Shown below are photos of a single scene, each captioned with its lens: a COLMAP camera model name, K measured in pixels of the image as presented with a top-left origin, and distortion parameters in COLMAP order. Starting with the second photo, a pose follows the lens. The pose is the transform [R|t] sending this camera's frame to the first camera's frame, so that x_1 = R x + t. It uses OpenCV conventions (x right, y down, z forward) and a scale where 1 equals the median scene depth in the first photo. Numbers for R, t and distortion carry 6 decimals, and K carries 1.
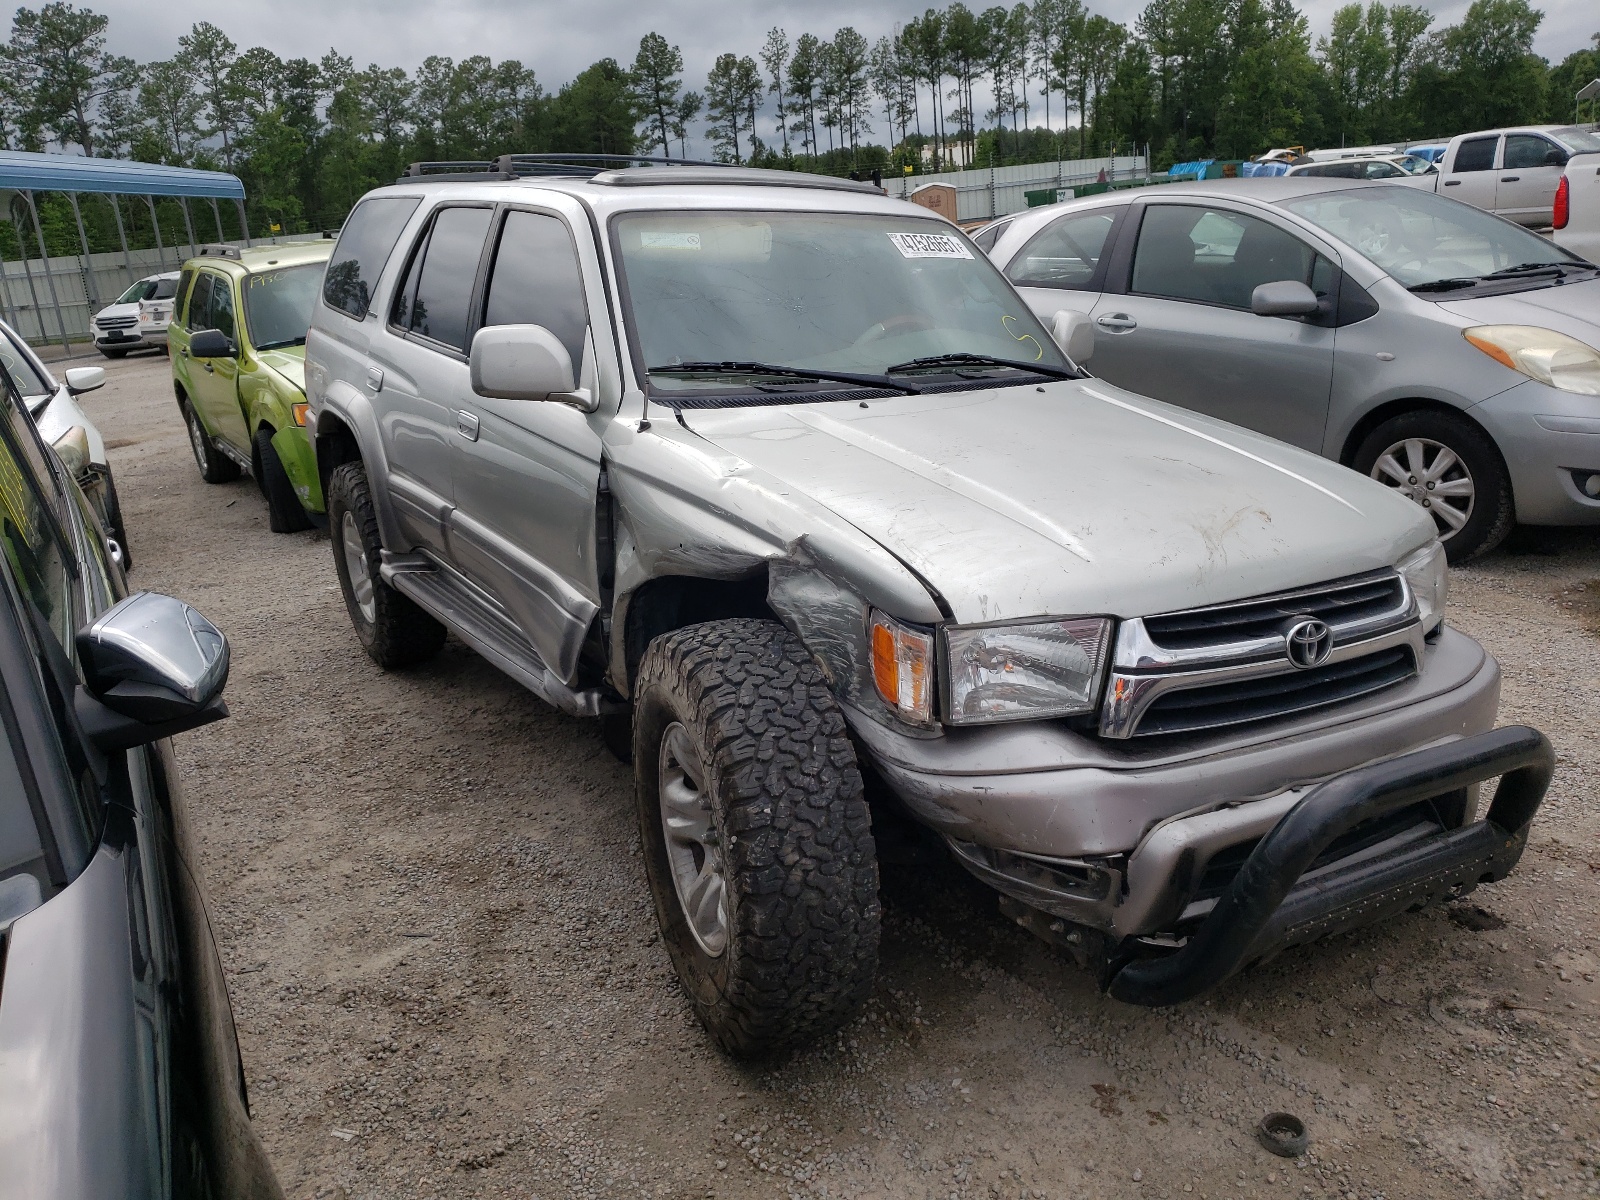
lens RADIAL K [[1260.5, 0, 800.0], [0, 1260.5, 600.0], [0, 0, 1]] dist [0.006106, 0.013093]
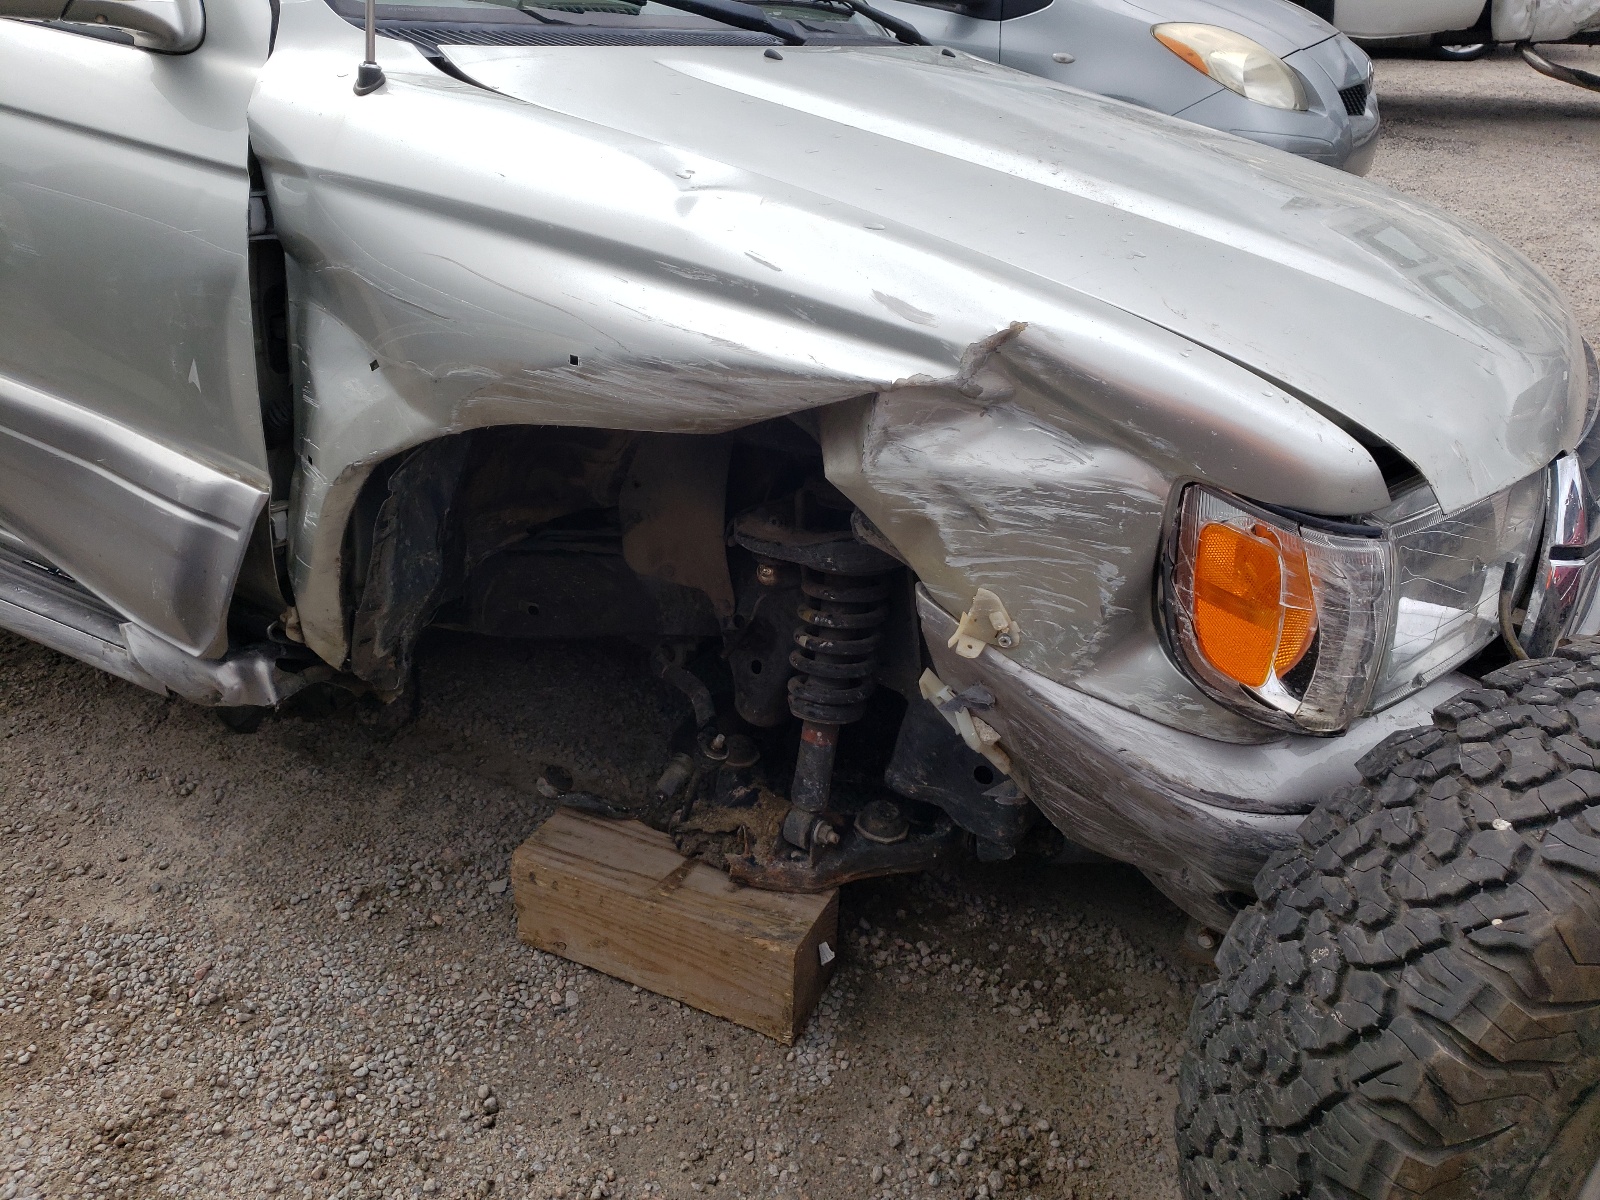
lens RADIAL K [[1260.5, 0, 800.0], [0, 1260.5, 600.0], [0, 0, 1]] dist [0.006106, 0.013093]
pose [[0.889075, -0.147652, 0.433294, -0.192643], [0.062195, 0.976738, 0.205221, -0.039955], [-0.453516, -0.155508, 0.877577, 0.487817]]
